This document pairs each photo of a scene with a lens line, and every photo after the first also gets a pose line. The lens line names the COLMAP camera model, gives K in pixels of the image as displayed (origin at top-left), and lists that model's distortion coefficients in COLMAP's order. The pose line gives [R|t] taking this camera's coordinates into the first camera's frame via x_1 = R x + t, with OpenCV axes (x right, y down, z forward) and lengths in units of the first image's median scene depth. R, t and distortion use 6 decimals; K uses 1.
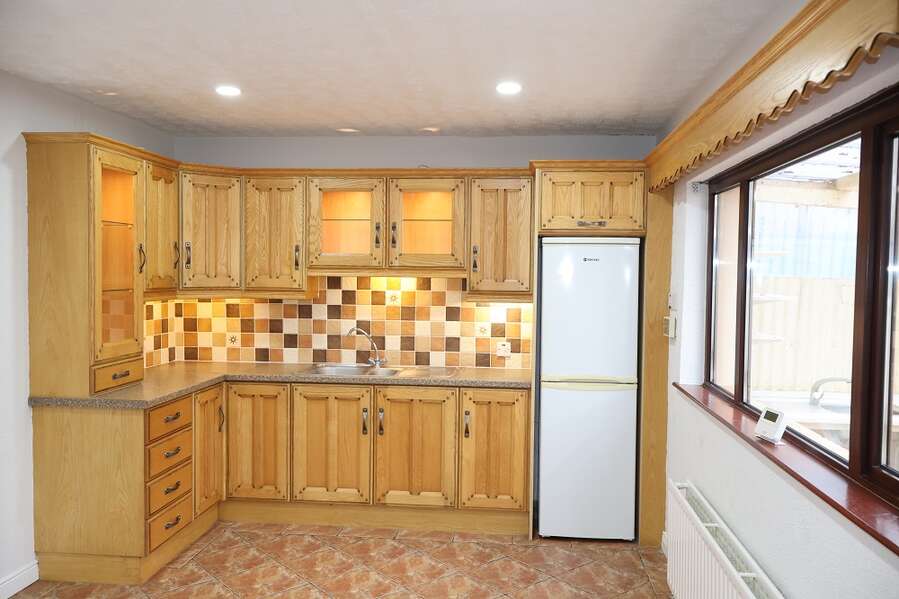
lens RADIAL K [[747.2, 0, 446.1], [0, 747.2, 310.5], [0, 0, 1]] dist [0.248324, -0.000478]
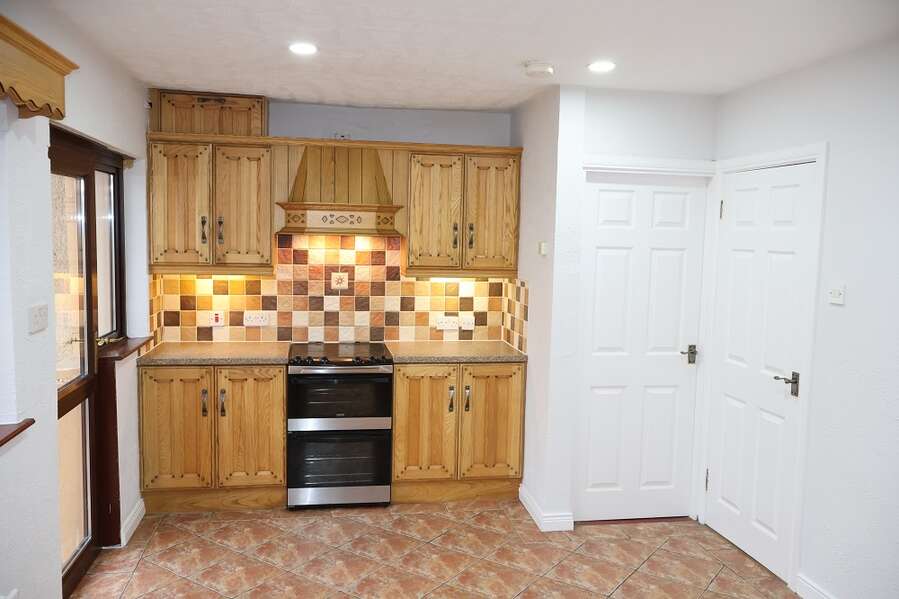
lens RADIAL K [[749.7, 0, 455.0], [0, 749.7, 300.7], [0, 0, 1]] dist [0.001017, -0.000587]
pose [[0.953484, -0.011472, 0.301225, -0.287140], [0.004931, 0.999735, 0.022467, -0.003851], [-0.301403, -0.019937, 0.953288, 0.039532]]
